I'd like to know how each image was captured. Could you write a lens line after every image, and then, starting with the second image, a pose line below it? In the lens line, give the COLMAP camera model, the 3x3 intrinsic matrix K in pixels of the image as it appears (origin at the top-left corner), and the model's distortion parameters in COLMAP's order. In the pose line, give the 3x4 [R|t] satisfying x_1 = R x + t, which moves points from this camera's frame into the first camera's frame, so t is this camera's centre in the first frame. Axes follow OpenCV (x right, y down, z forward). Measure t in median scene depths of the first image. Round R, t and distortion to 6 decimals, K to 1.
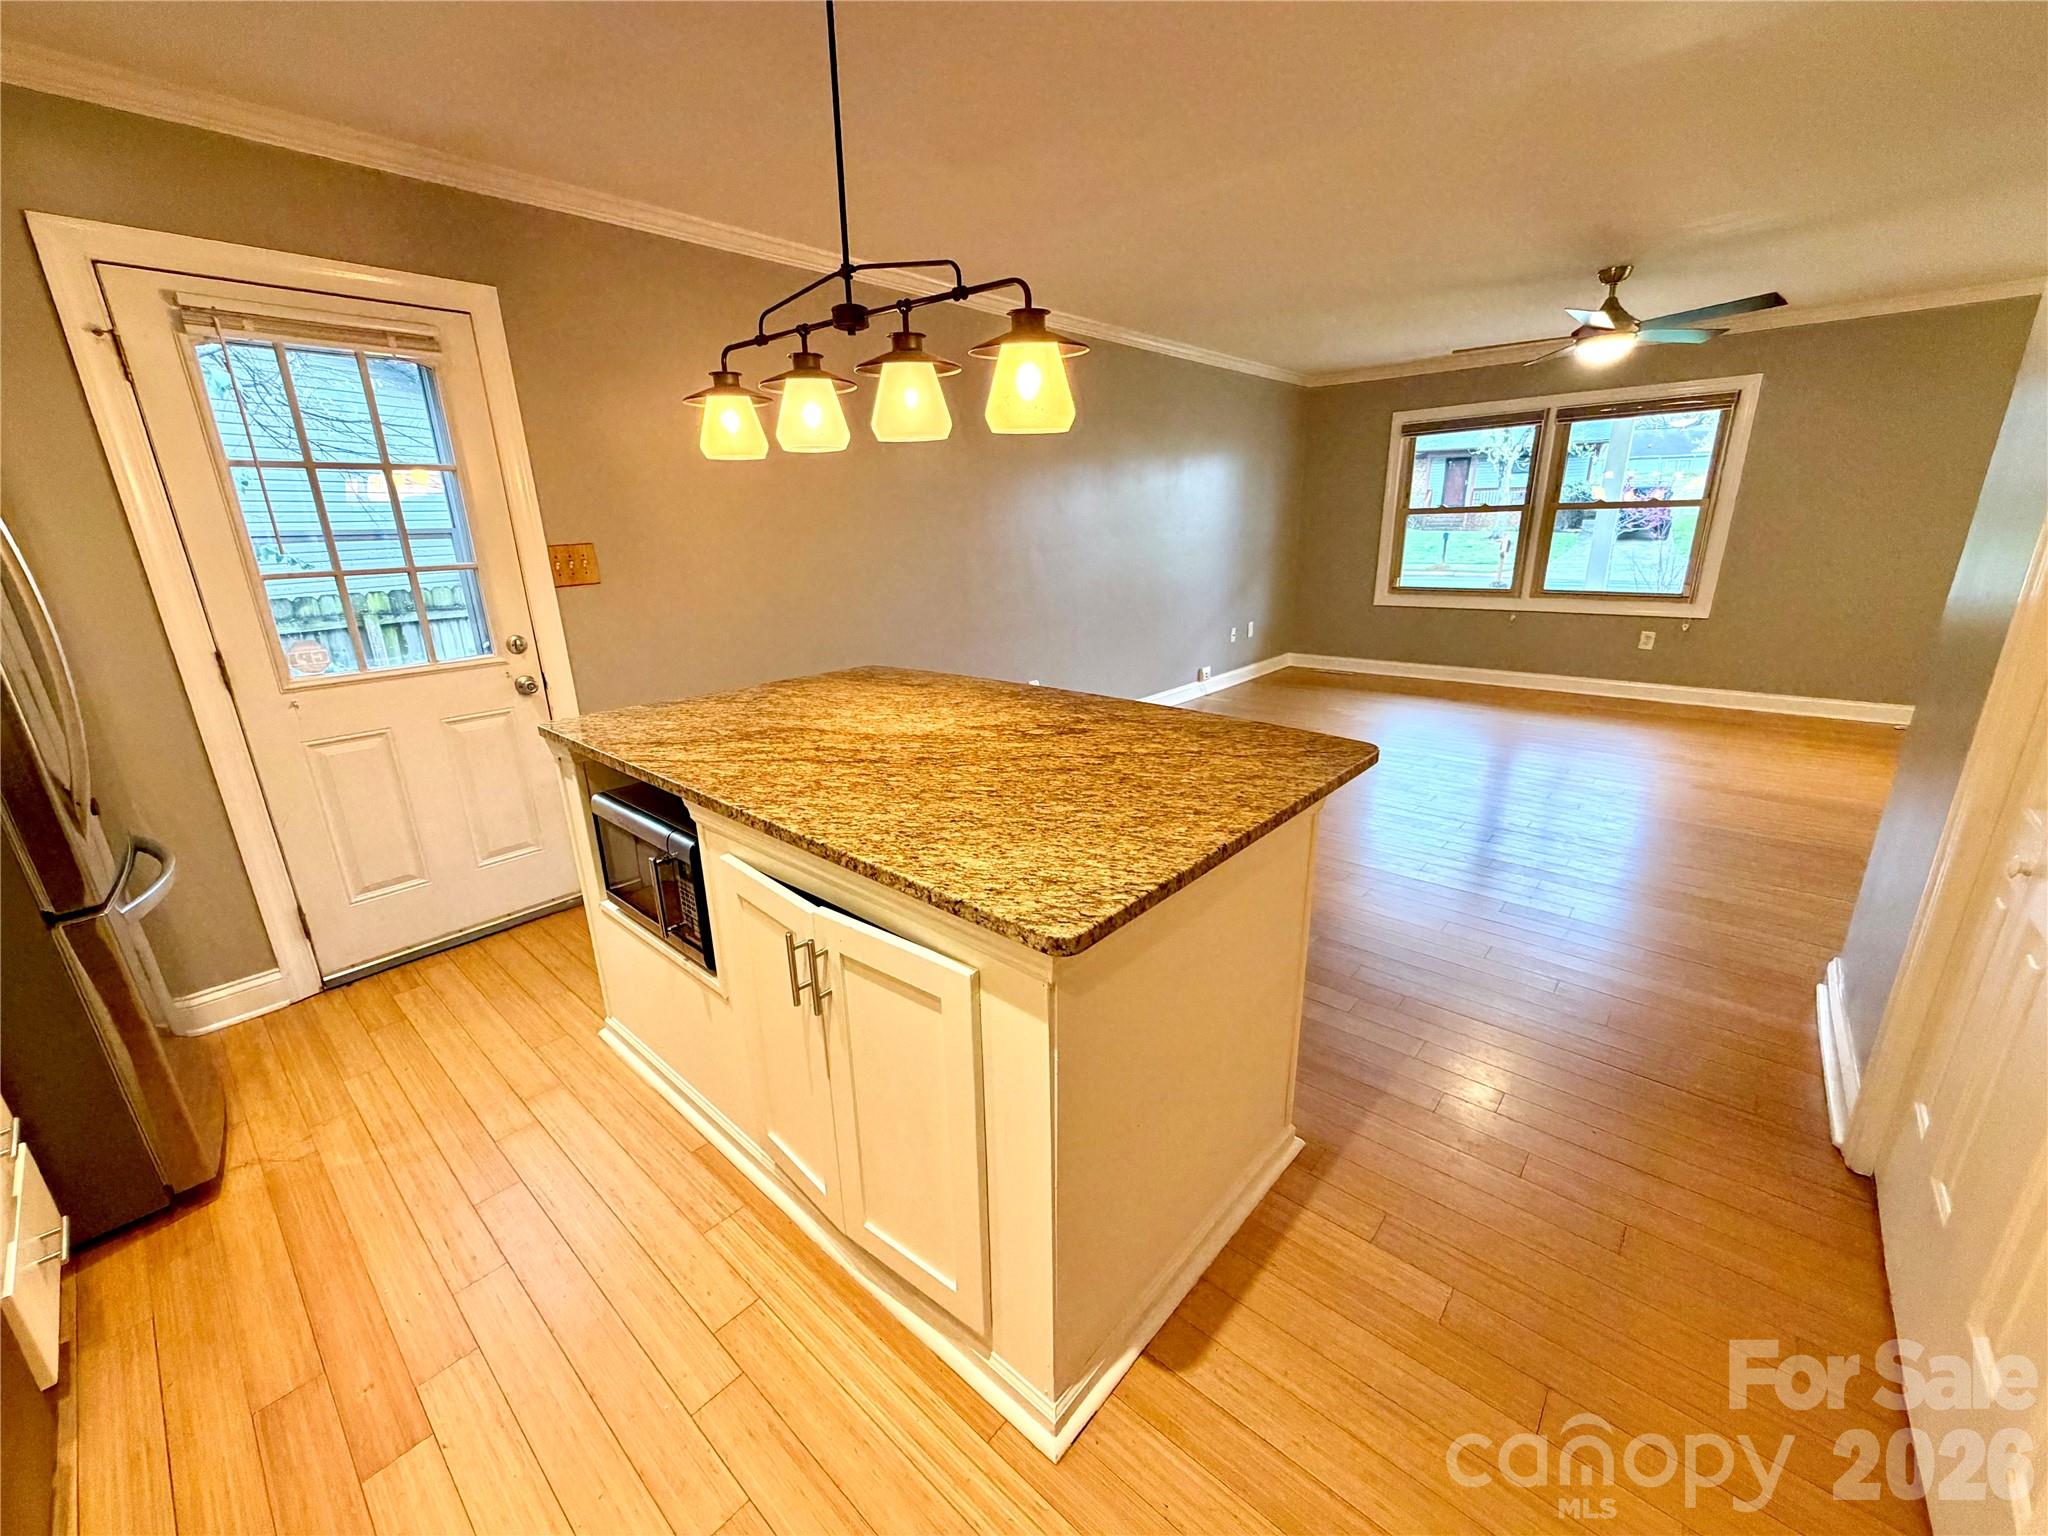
lens RADIAL K [[817.3, 0, 1018.0], [0, 817.3, 771.7], [0, 0, 1]] dist [-0.000718, 0.000619]
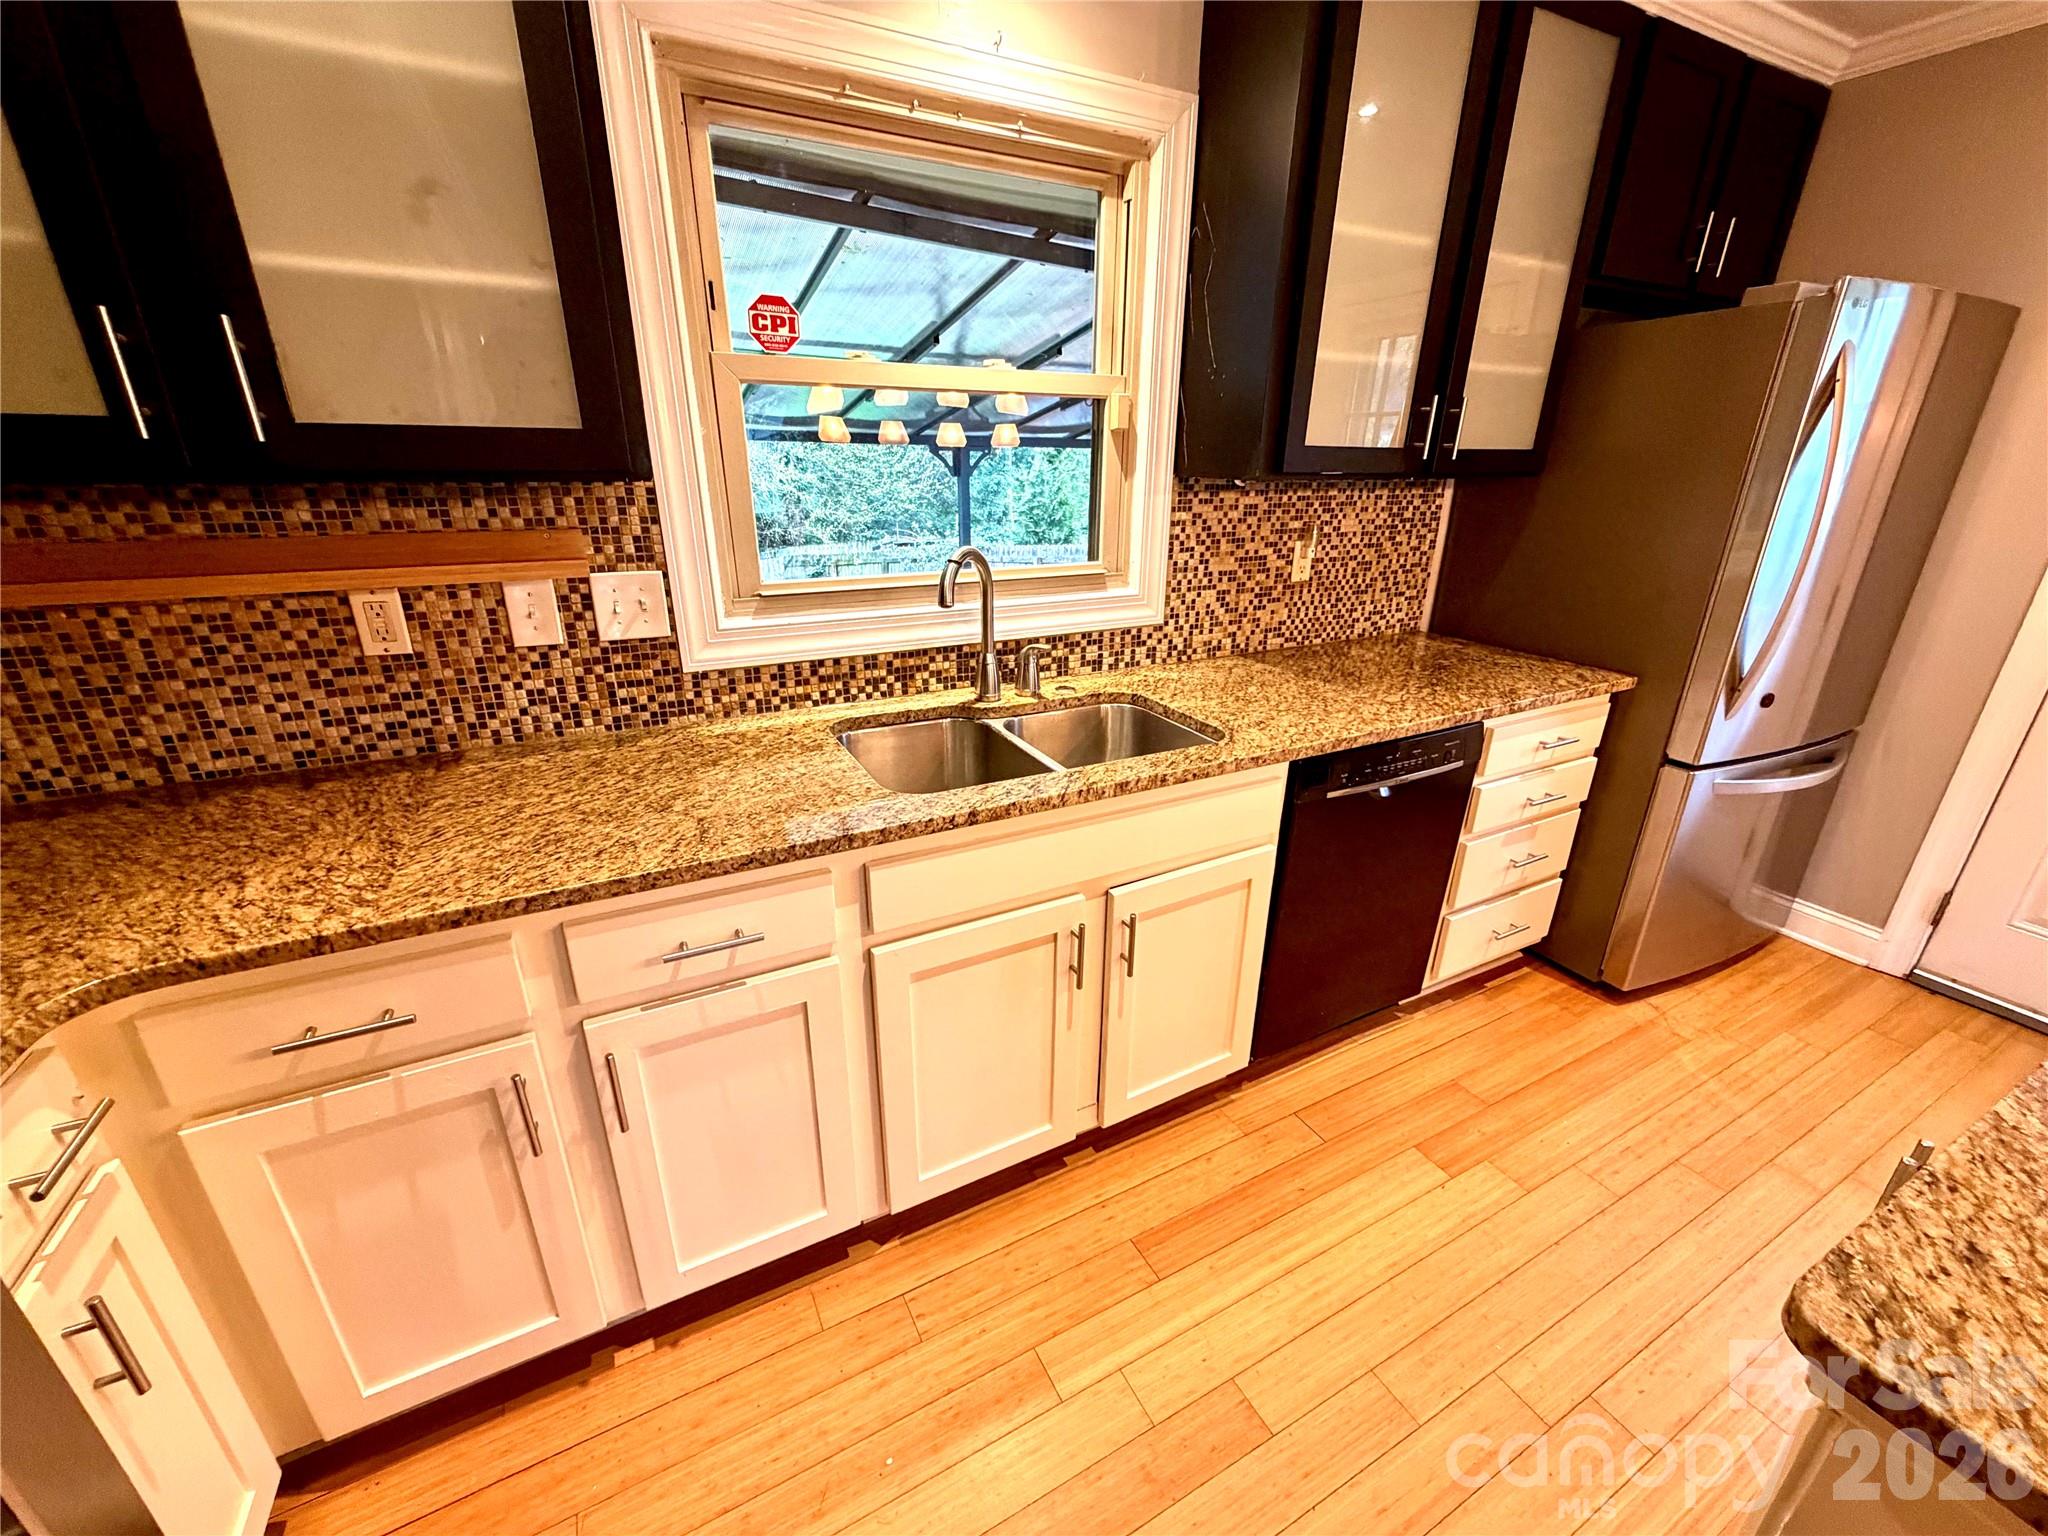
lens RADIAL K [[817.3, 0, 1017.8], [0, 817.3, 774.1], [0, 0, 1]] dist [-0.000718, 0.000619]
pose [[-0.351988, 0.358124, -0.864784, 0.317904], [-0.279446, 0.841567, 0.462250, -0.106997], [0.893317, 0.404367, -0.196145, 0.279248]]
